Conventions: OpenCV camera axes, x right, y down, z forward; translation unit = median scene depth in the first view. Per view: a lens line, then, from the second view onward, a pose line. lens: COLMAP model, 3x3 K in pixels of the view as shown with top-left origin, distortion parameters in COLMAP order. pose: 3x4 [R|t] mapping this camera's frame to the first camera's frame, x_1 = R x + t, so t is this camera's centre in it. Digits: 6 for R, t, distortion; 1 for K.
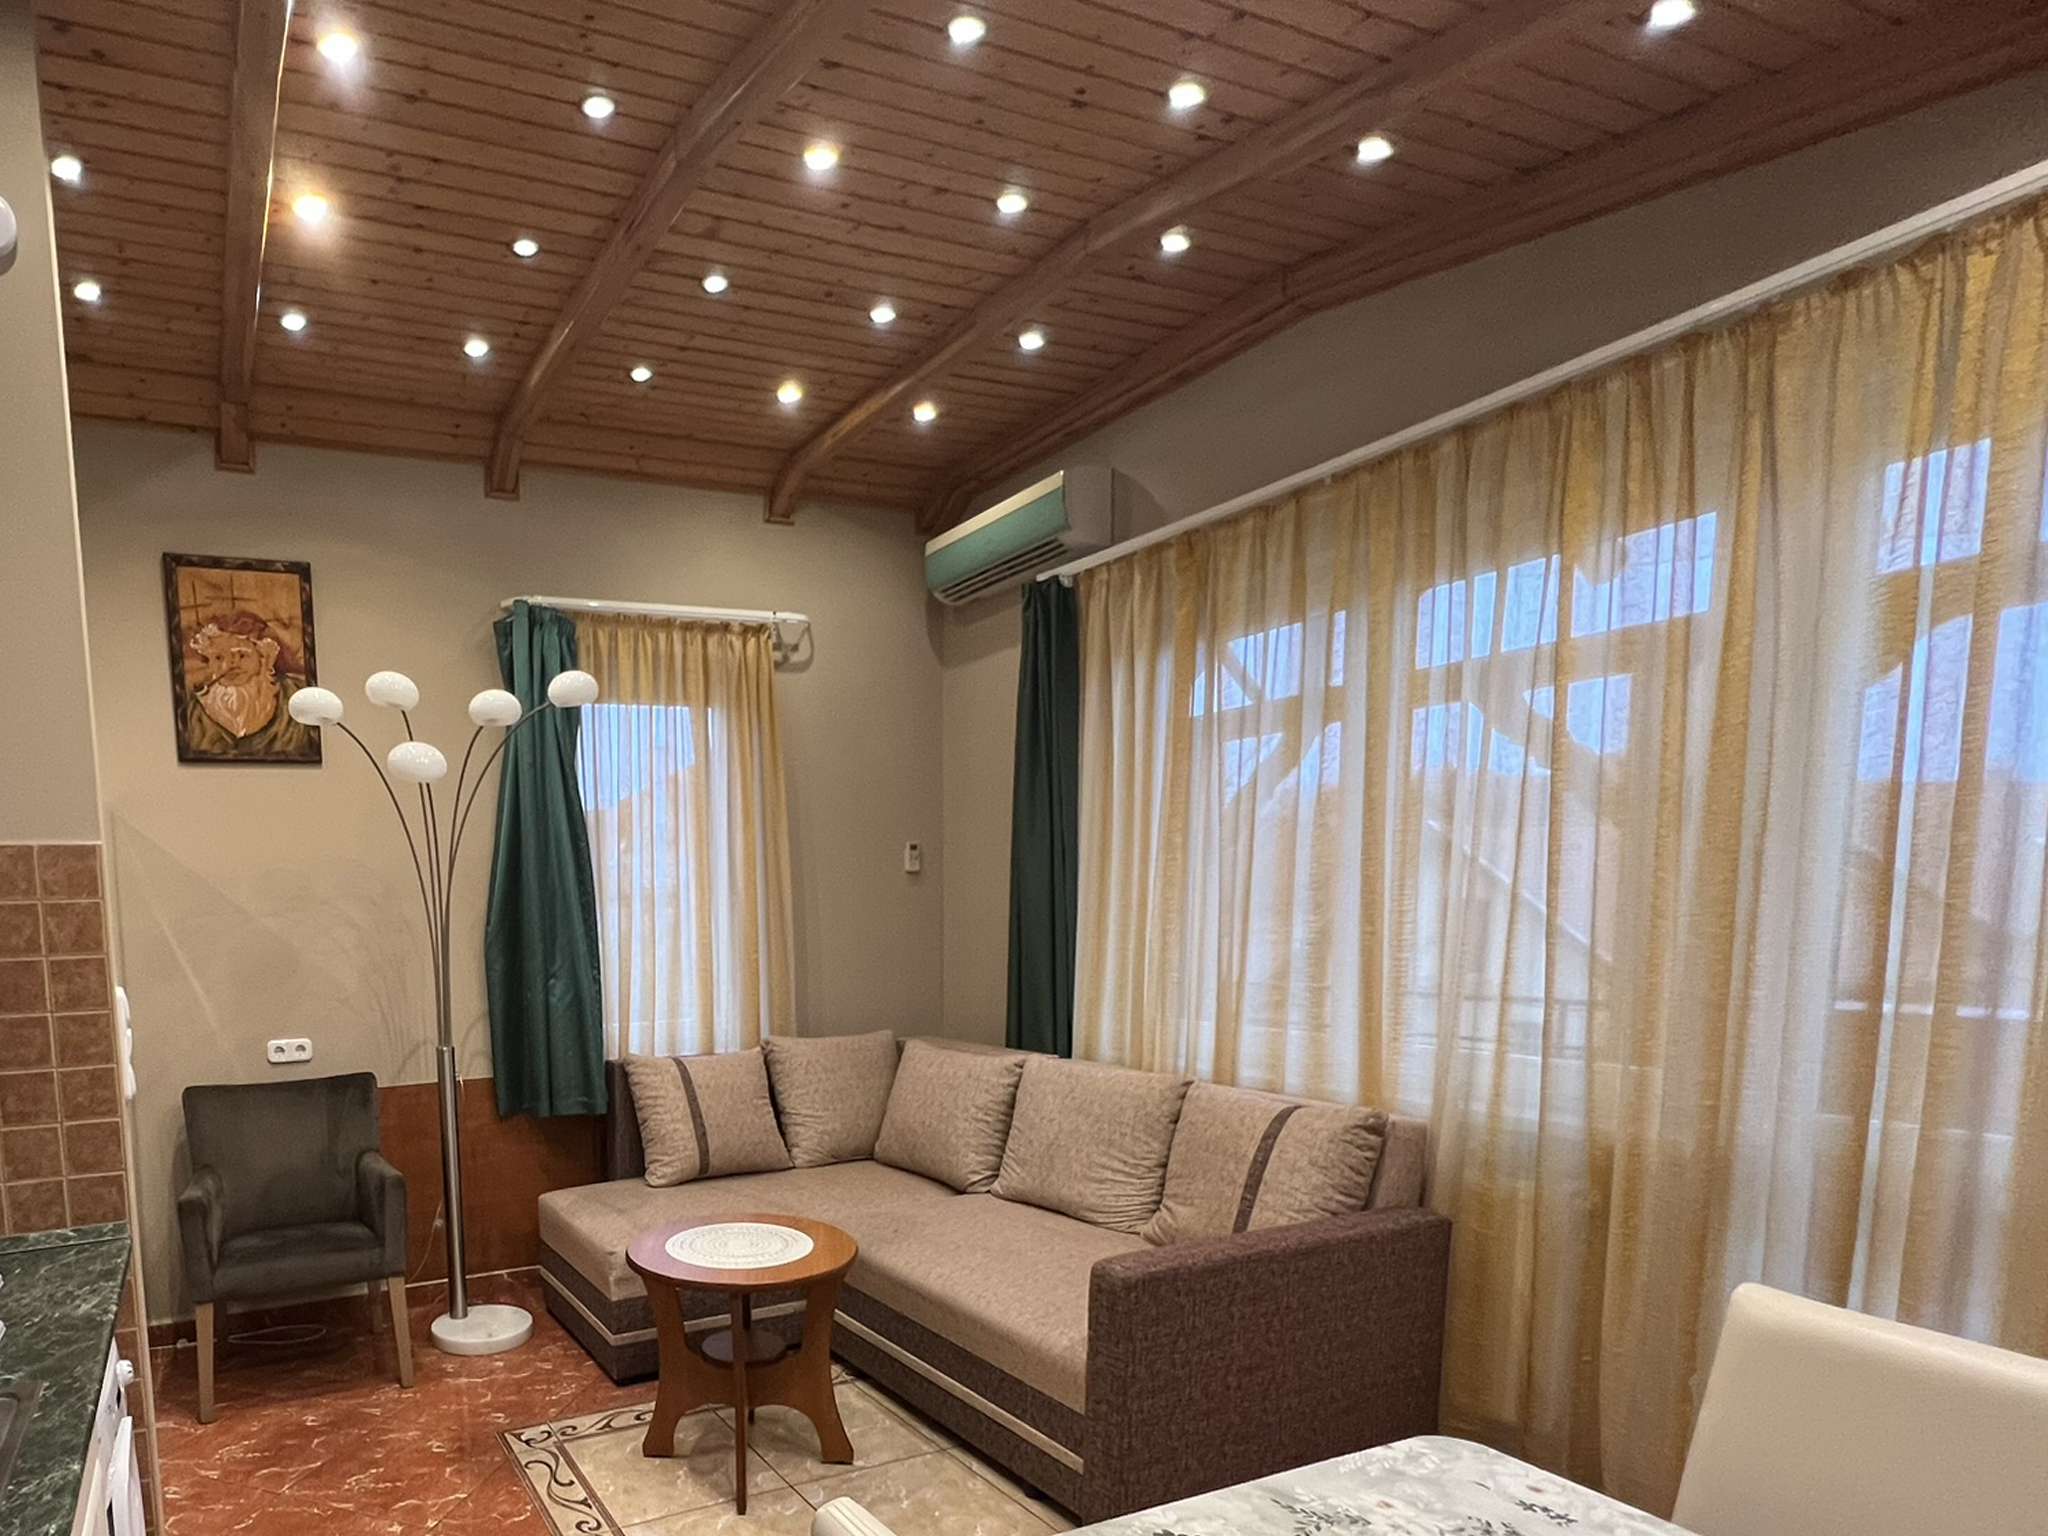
lens RADIAL K [[1116.3, 0, 642.3], [0, 1116.3, 1045.6], [0, 0, 1]] dist [-0.005580, -0.001319]
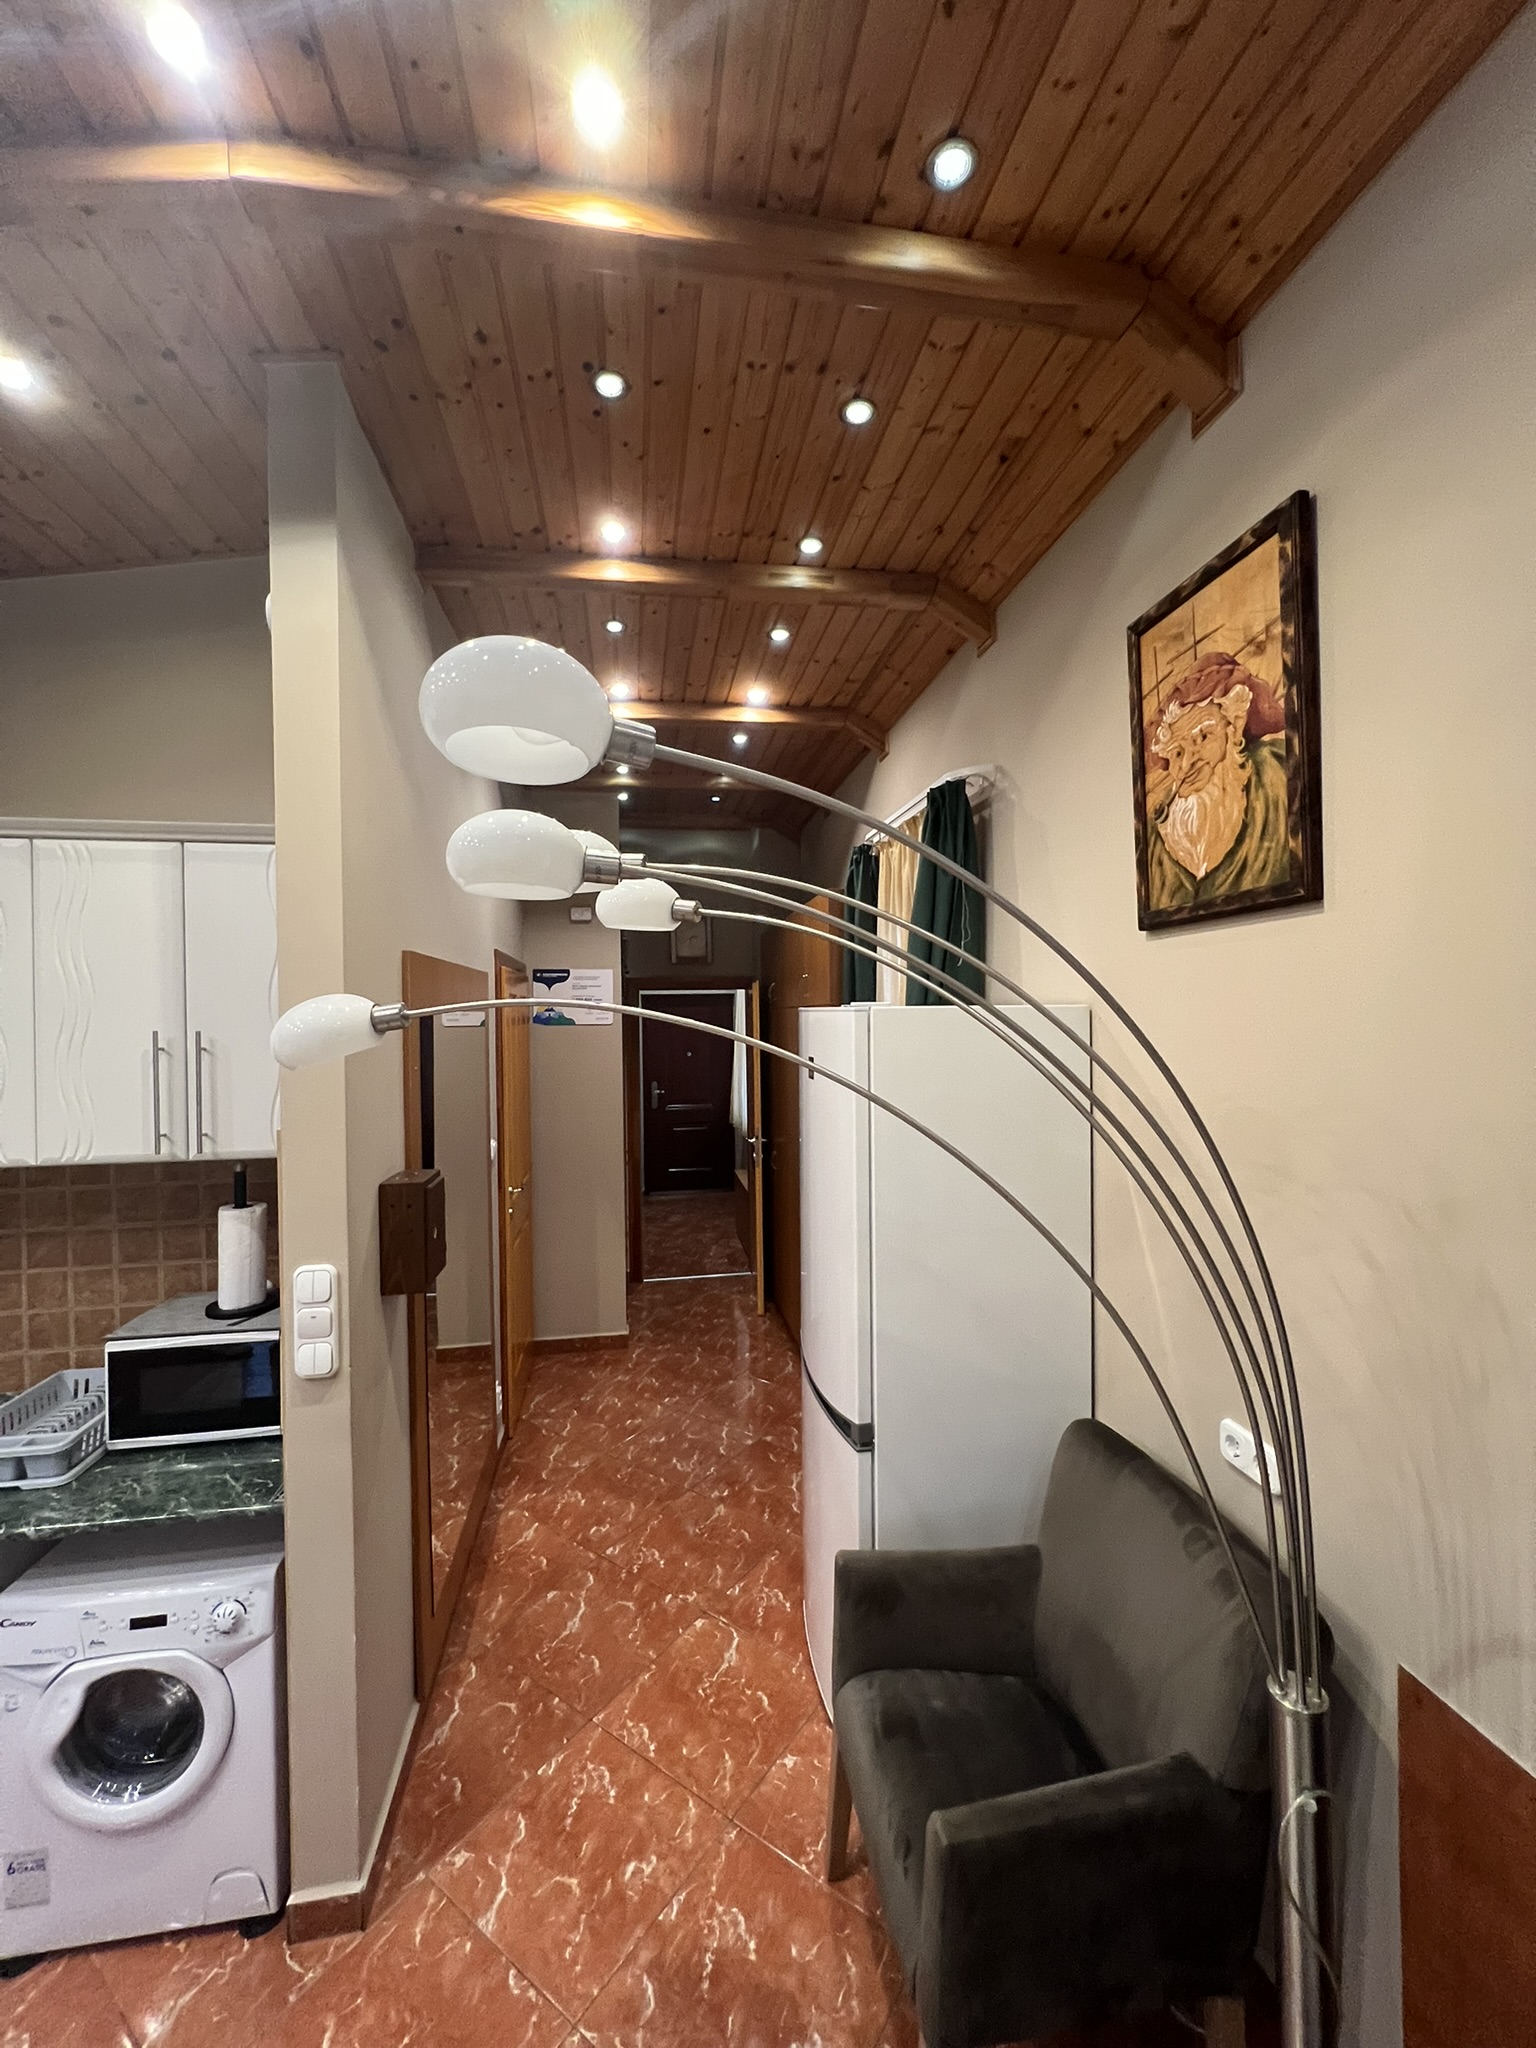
lens RADIAL K [[818.2, 0, 771.4], [0, 818.2, 1020.7], [0, 0, 1]] dist [-0.001734, 0.000306]
pose [[-0.196330, 0.040354, -0.979707, 0.098045], [-0.099308, 0.993197, 0.060810, -0.206069], [0.975496, 0.109232, -0.190987, 0.867333]]
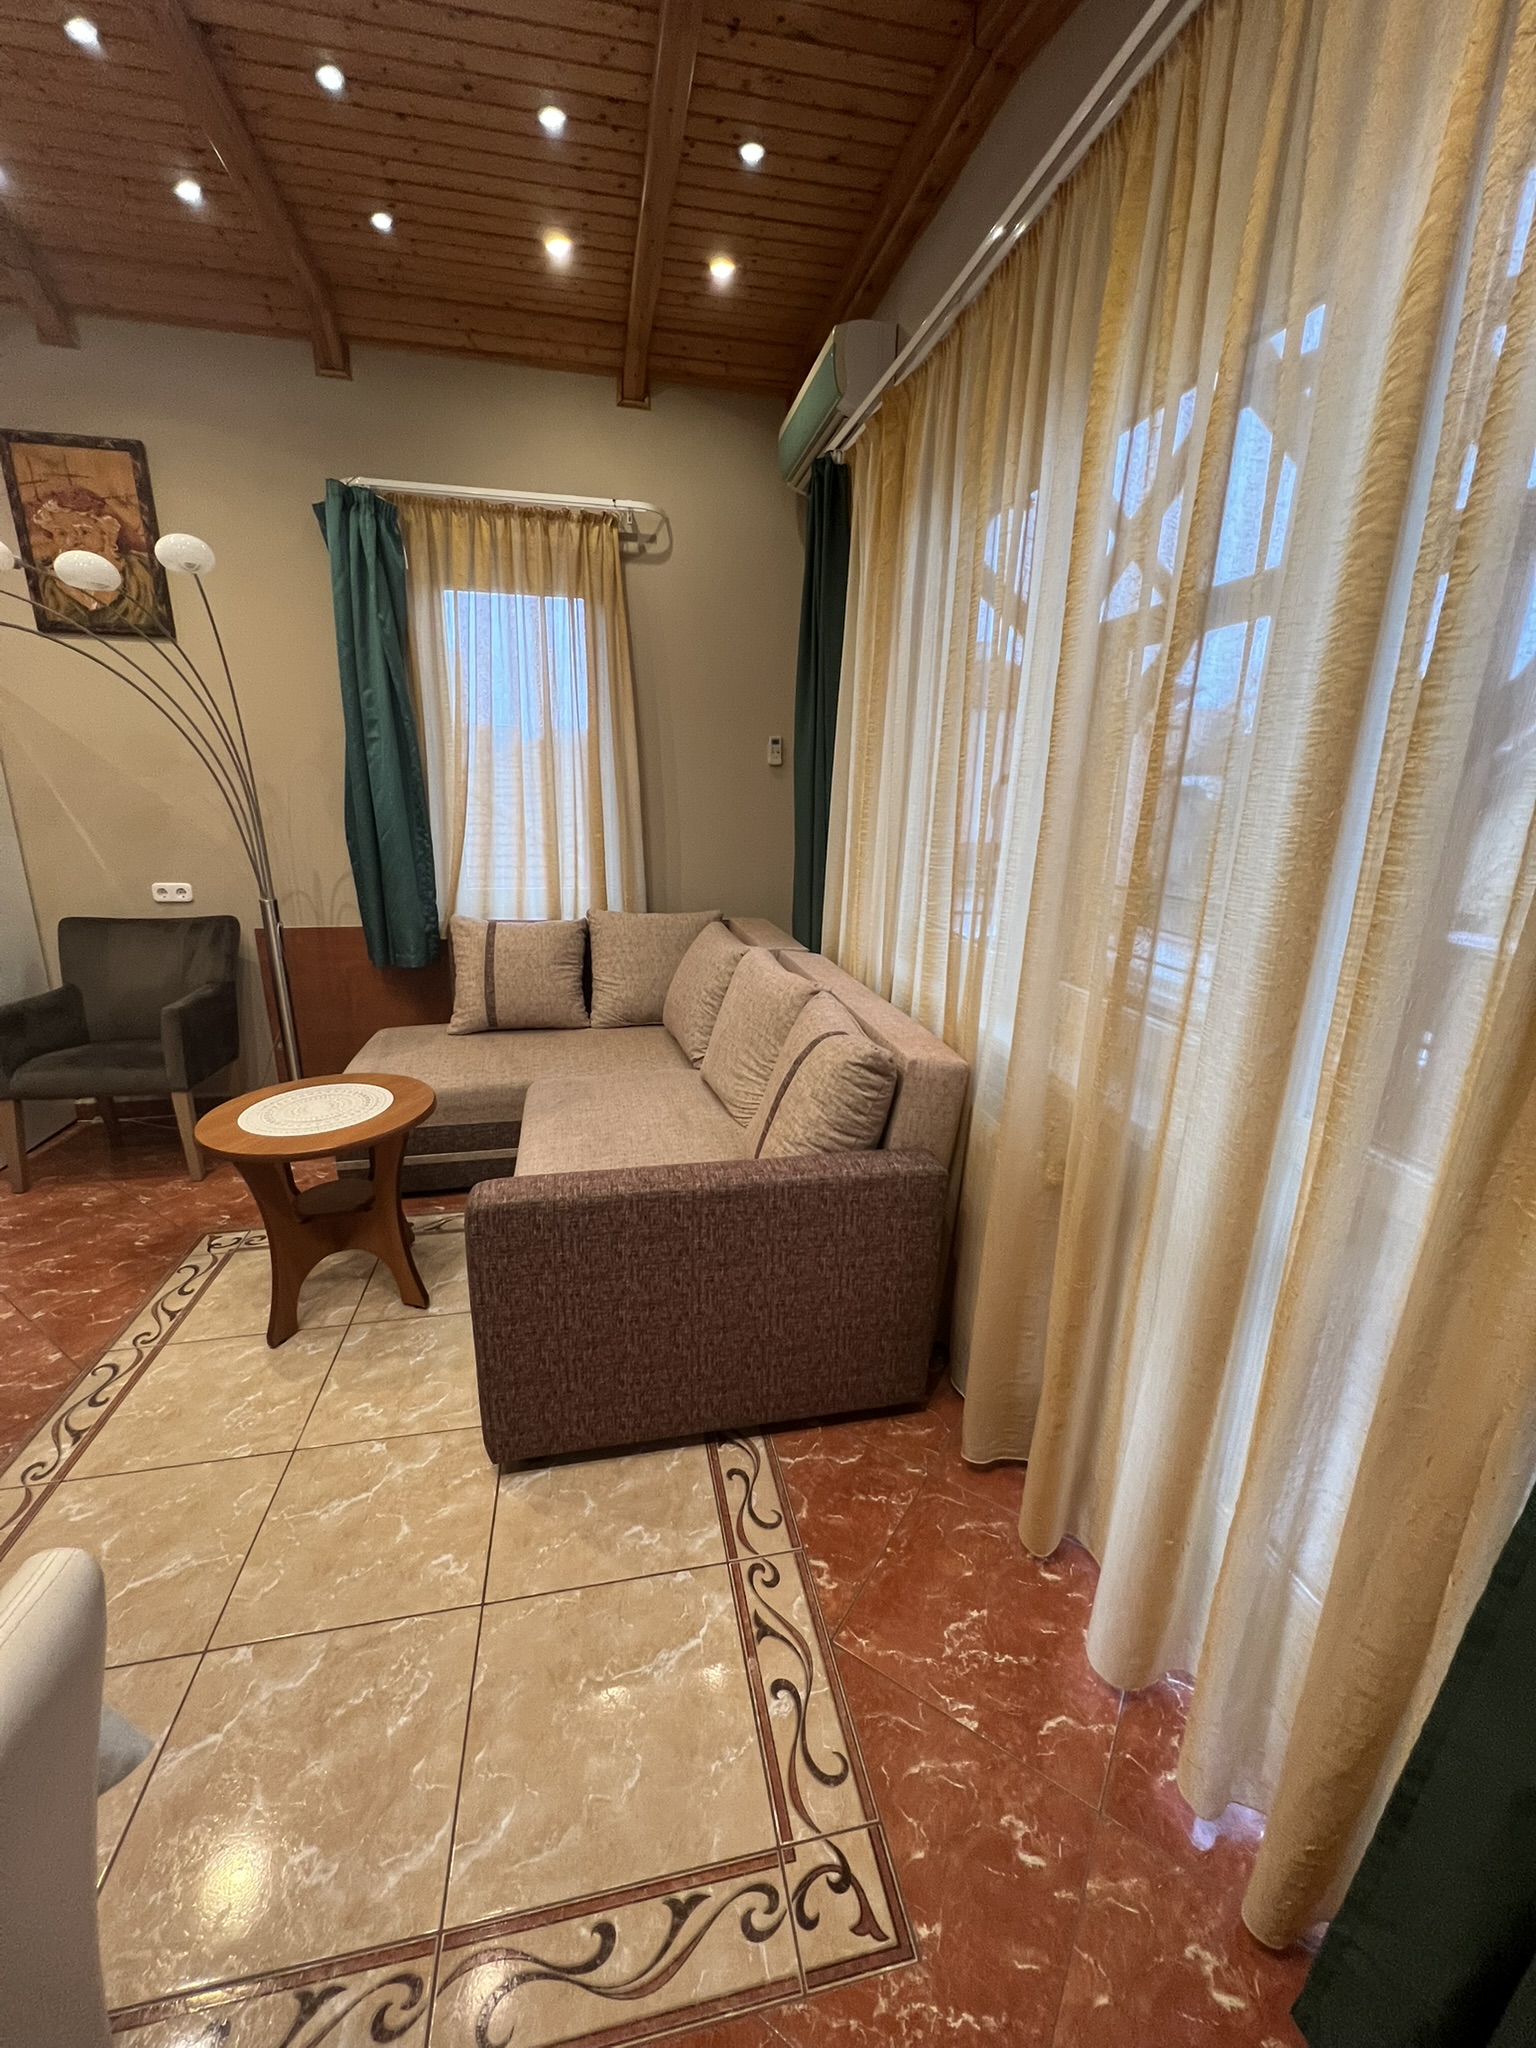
lens RADIAL K [[818.2, 0, 769.1], [0, 818.2, 1020.8], [0, 0, 1]] dist [-0.001734, 0.000306]
pose [[0.985932, 0.093356, -0.138645, 0.467318], [-0.070710, 0.984562, 0.160115, -0.047428], [0.151452, -0.148059, 0.977313, 0.230164]]
